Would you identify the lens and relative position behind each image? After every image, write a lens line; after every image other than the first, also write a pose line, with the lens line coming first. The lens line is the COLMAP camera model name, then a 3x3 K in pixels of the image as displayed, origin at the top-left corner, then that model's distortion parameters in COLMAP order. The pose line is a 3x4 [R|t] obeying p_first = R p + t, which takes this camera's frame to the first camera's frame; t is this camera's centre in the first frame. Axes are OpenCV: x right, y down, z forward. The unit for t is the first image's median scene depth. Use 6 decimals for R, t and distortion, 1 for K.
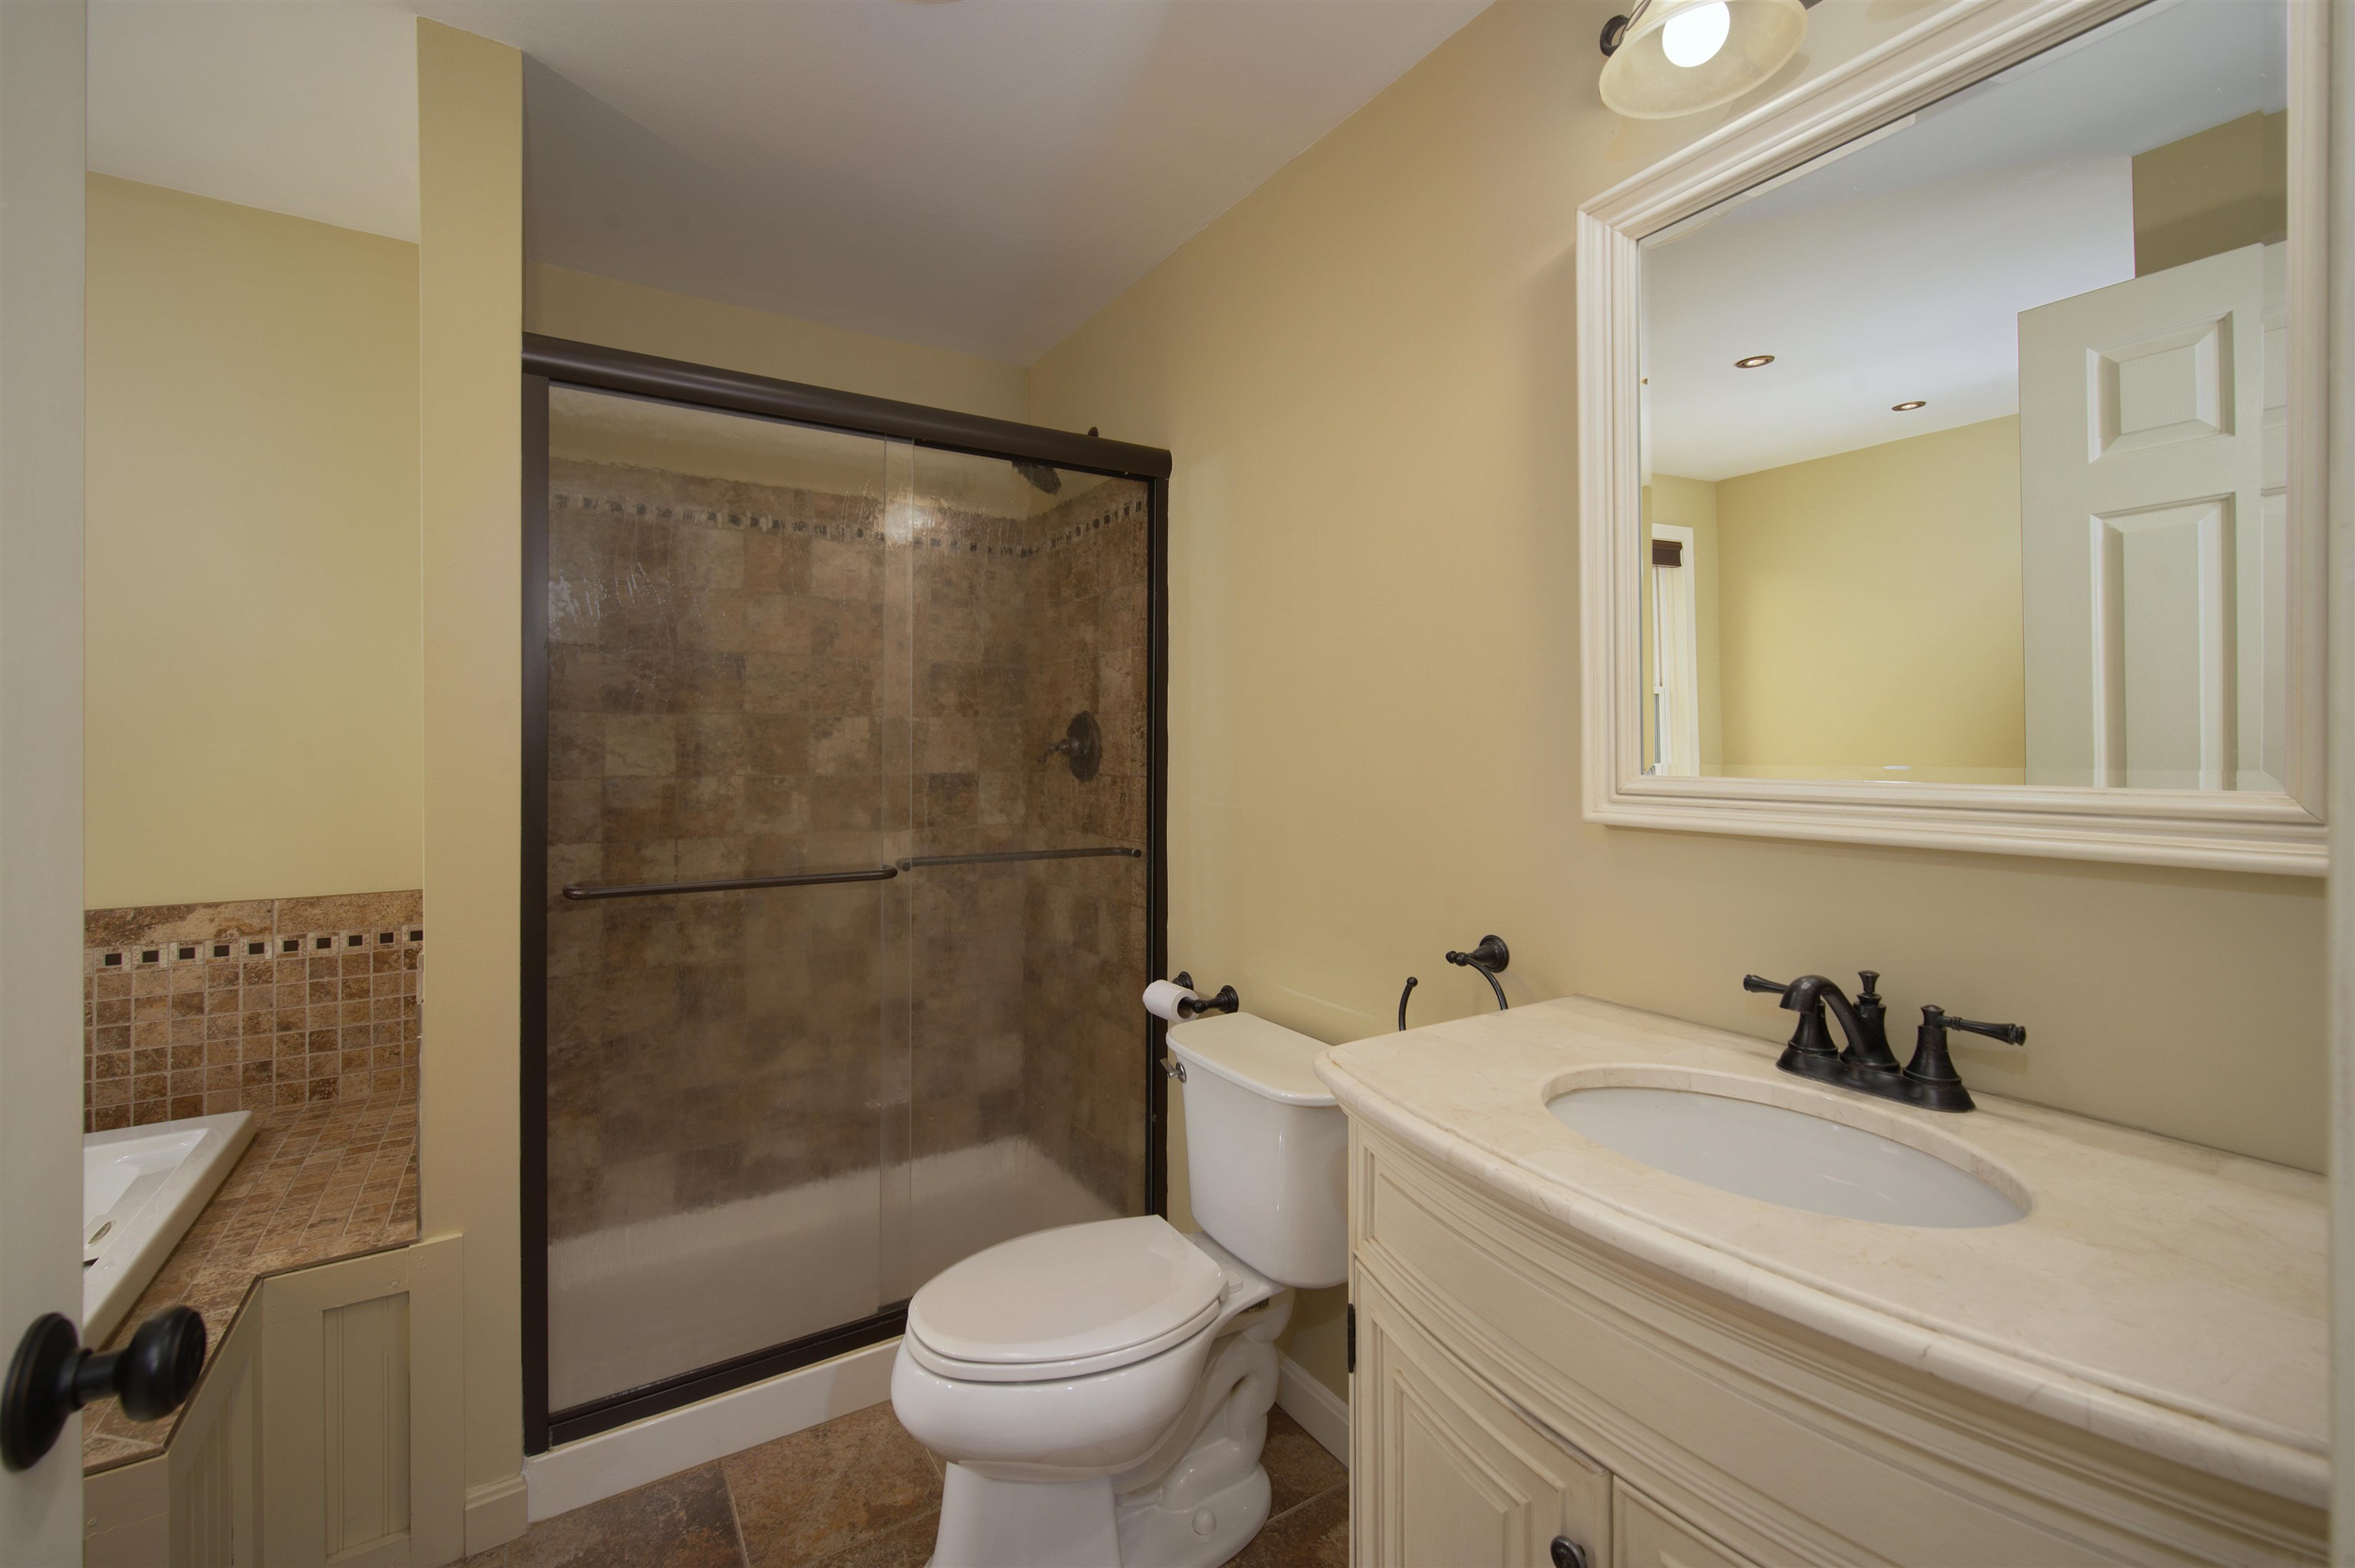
lens RADIAL K [[989.2, 0, 1179.3], [0, 989.2, 753.8], [0, 0, 1]] dist [0.000883, 0.000099]
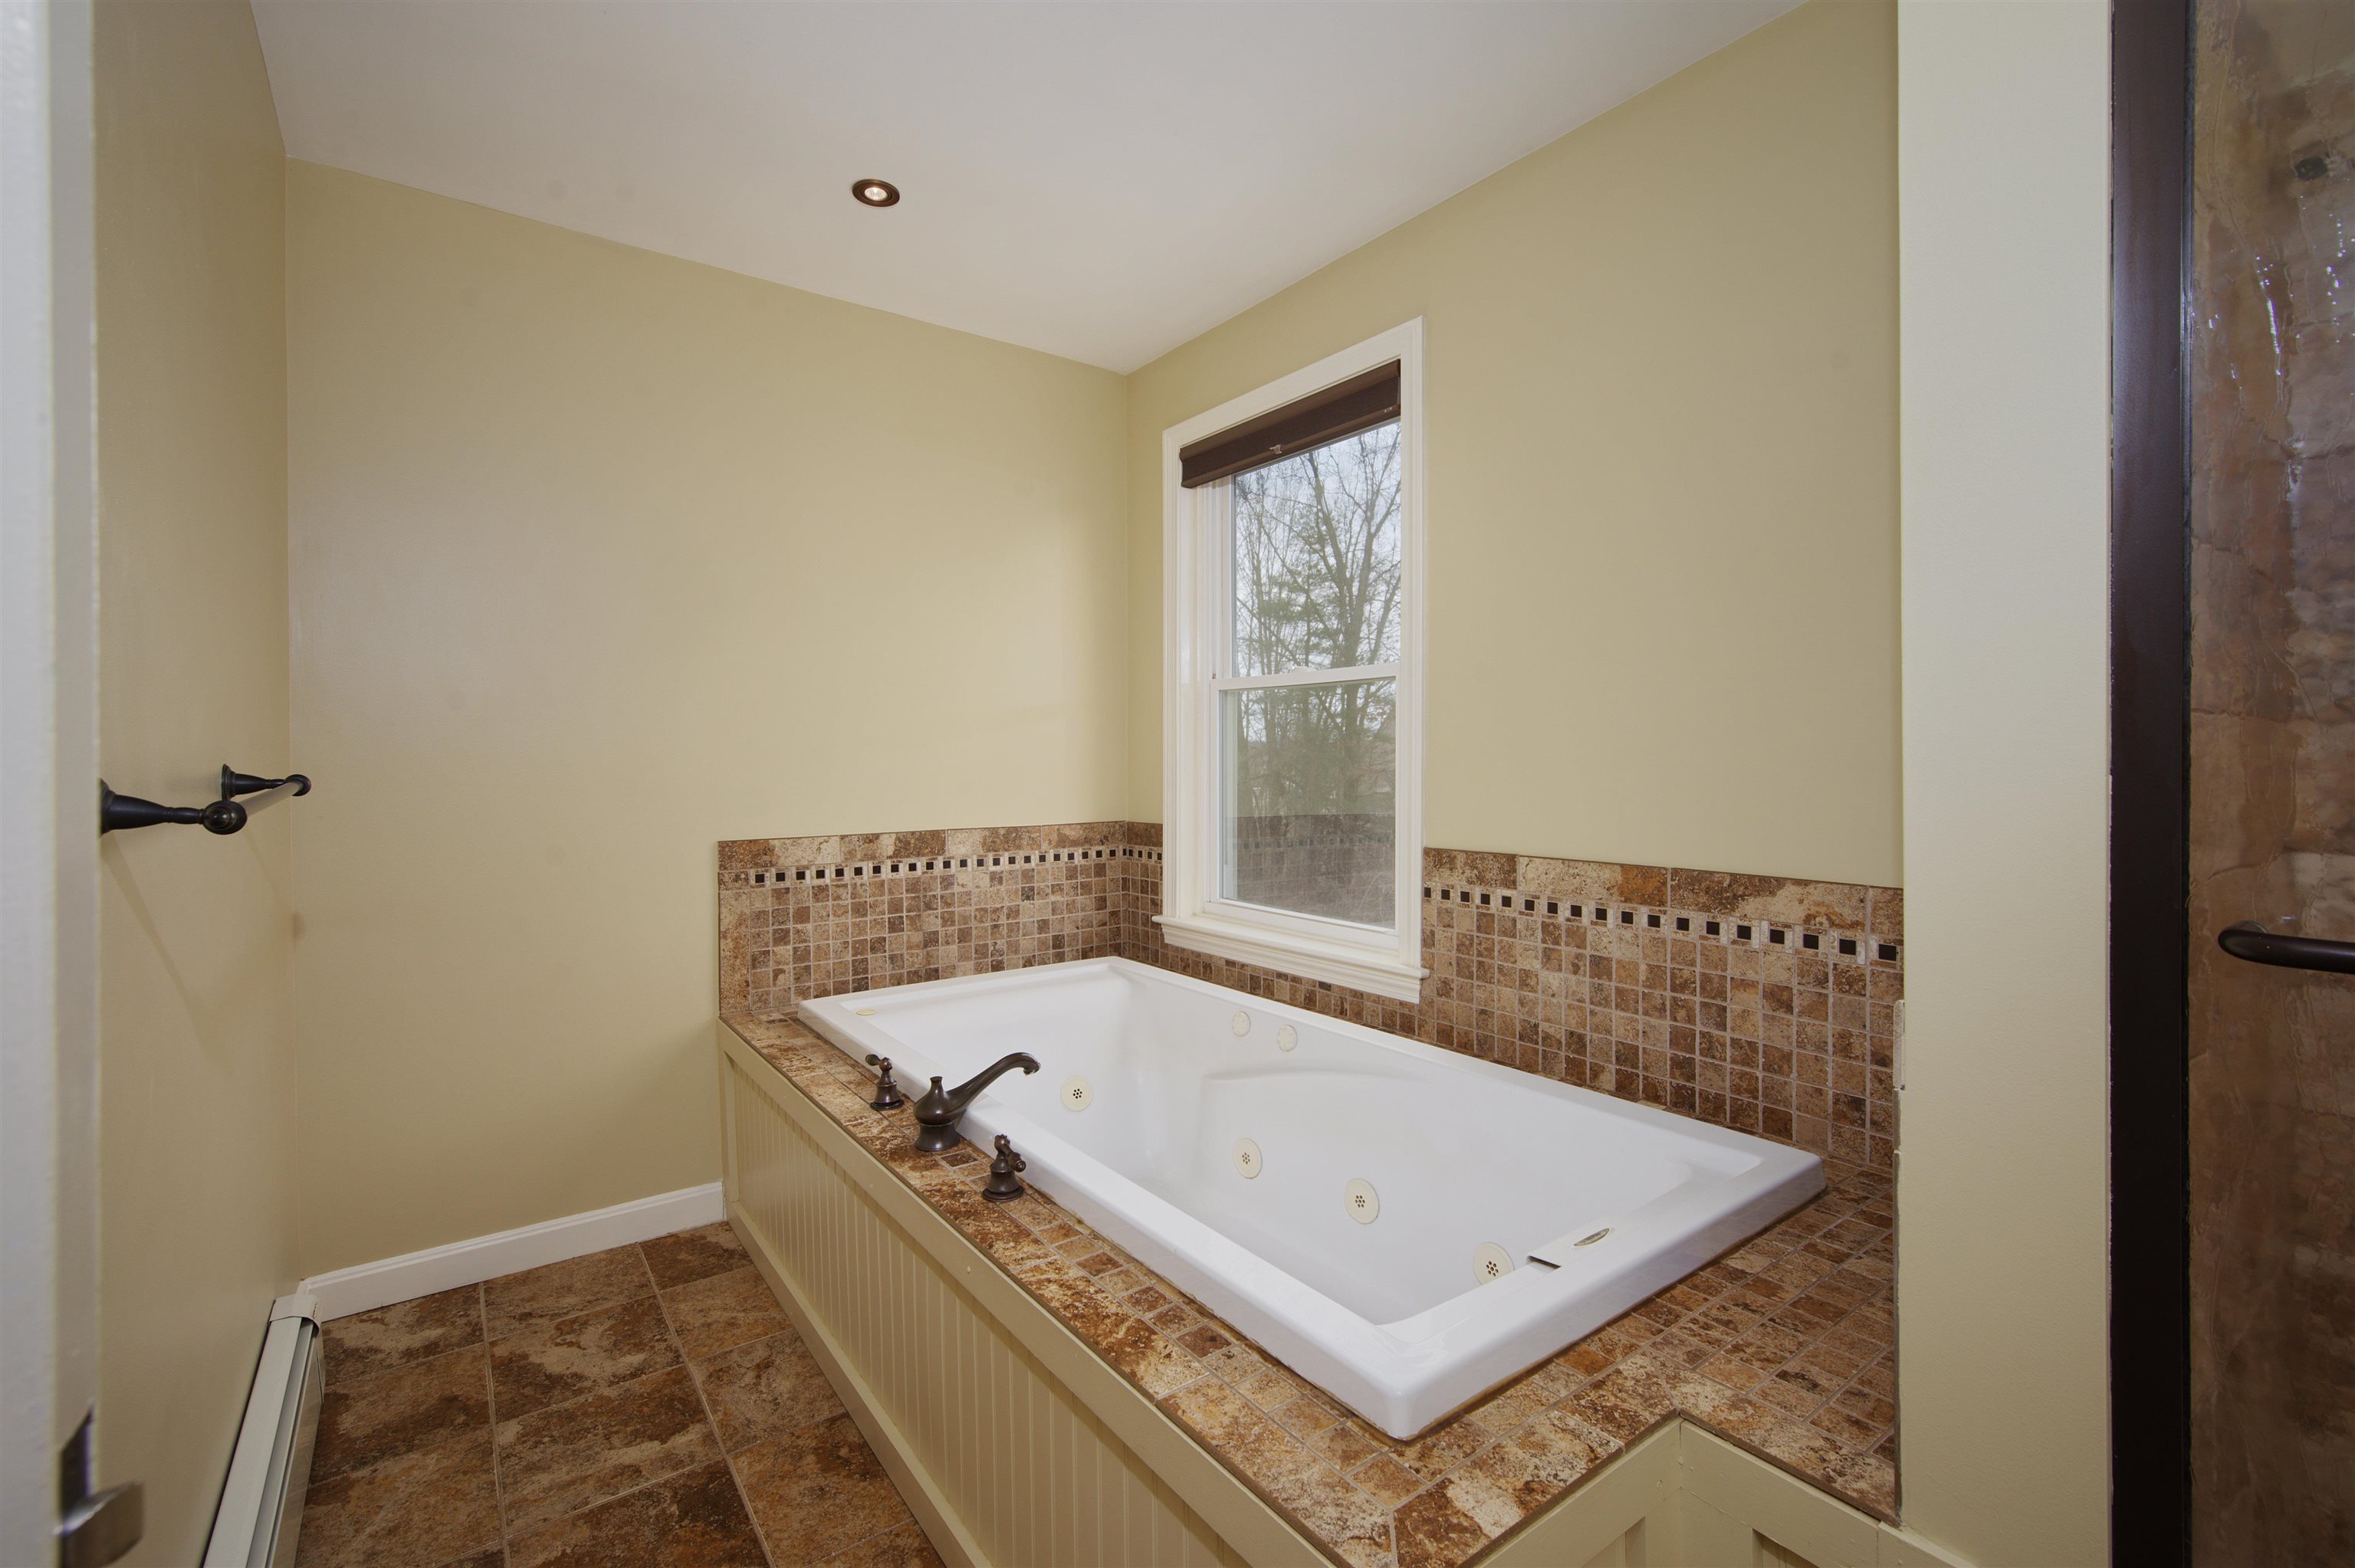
lens RADIAL K [[1025.5, 0, 1177.5], [0, 1025.5, 784.0], [0, 0, 1]] dist [0.025846, -0.000025]
pose [[0.063033, 0.027317, -0.997638, -0.175541], [-0.001434, 0.999627, 0.027281, 0.051514], [0.998010, -0.000289, 0.063048, 0.447182]]
